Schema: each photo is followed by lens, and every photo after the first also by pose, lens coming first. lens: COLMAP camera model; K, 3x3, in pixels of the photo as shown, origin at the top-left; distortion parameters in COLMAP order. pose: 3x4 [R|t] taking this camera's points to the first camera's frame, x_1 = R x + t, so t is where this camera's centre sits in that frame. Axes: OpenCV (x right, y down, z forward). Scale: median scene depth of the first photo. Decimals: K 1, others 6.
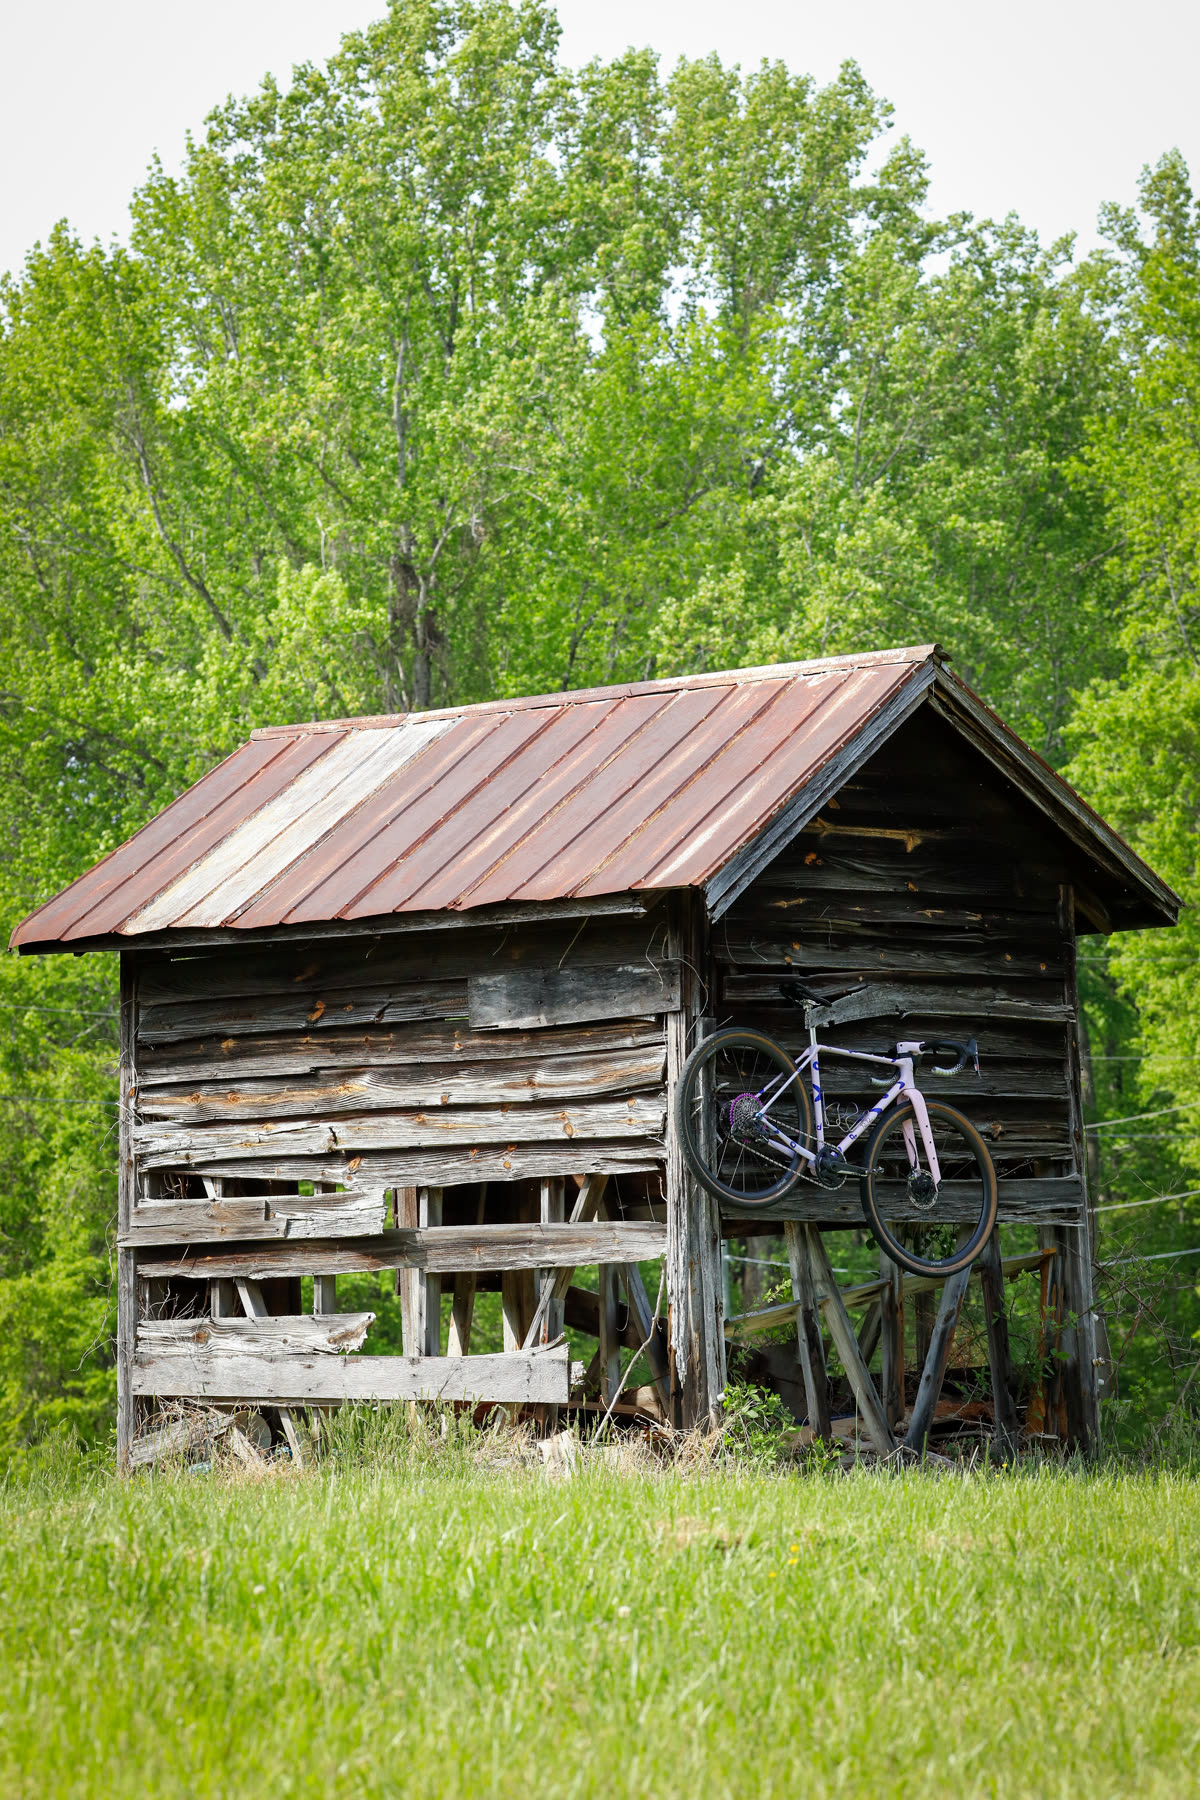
lens RADIAL K [[6868.3, 0, 599.5], [0, 6868.3, 900.6], [0, 0, 1]] dist [0.185035, 0.000000]
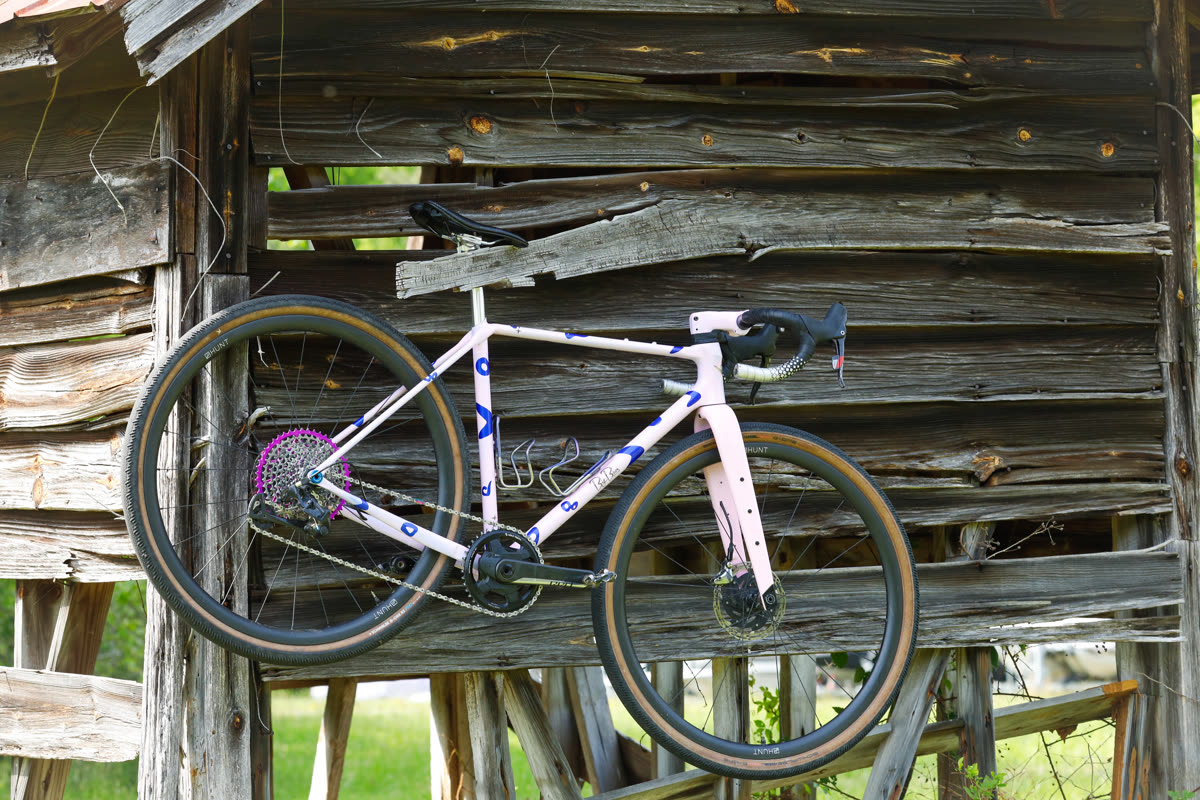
lens RADIAL K [[4644.3, 0, 602.4], [0, 4644.3, 397.4], [0, 0, 1]] dist [0.242190, 0.000000]
pose [[0.958355, -0.003253, -0.285562, 0.135408], [0.023285, 0.997496, 0.066780, 0.003962], [0.284630, -0.070648, 0.956031, 0.676006]]
